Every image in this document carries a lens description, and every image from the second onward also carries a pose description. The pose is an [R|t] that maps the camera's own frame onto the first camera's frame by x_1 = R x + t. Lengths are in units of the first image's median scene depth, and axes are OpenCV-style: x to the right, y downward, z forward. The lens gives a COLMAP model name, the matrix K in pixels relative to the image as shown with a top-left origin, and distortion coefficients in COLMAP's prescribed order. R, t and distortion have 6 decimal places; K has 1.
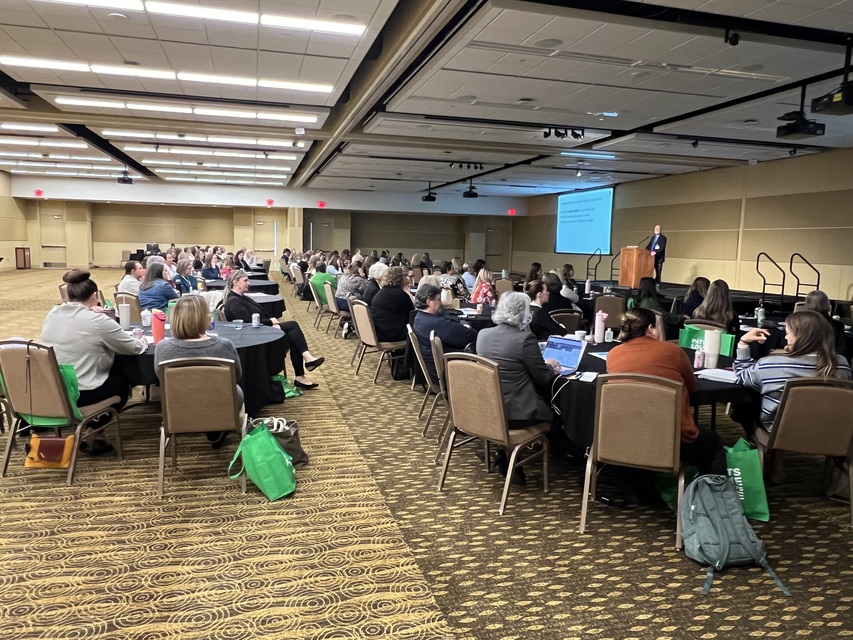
lens RADIAL K [[617.4, 0, 426.8], [0, 617.4, 317.8], [0, 0, 1]] dist [0.002070, -0.001727]
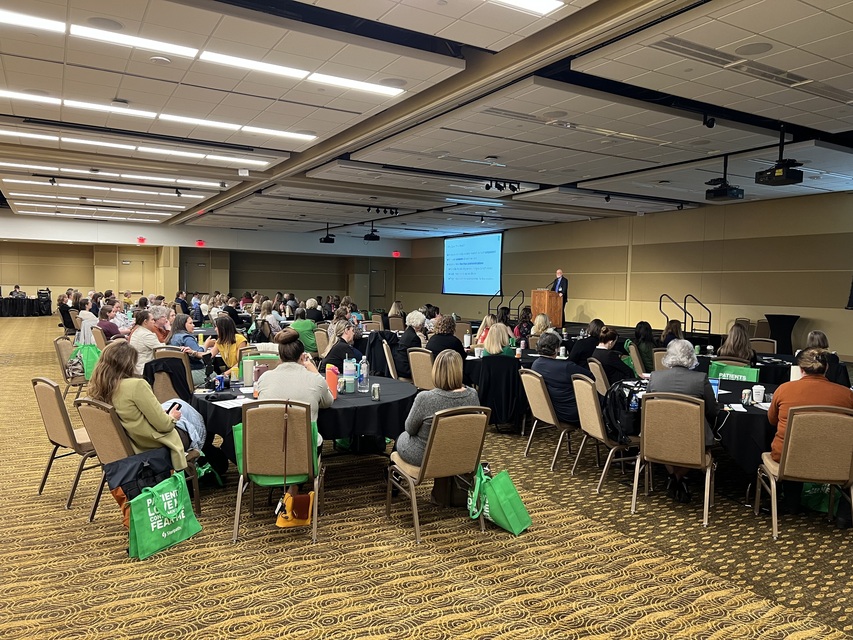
lens RADIAL K [[634.7, 0, 426.5], [0, 634.7, 320.0], [0, 0, 1]] dist [0.059018, -0.063450]
pose [[0.966832, -0.017792, 0.254793, -0.427519], [0.032967, 0.997919, -0.055411, -0.018197], [-0.253277, 0.061973, 0.965407, -0.053349]]
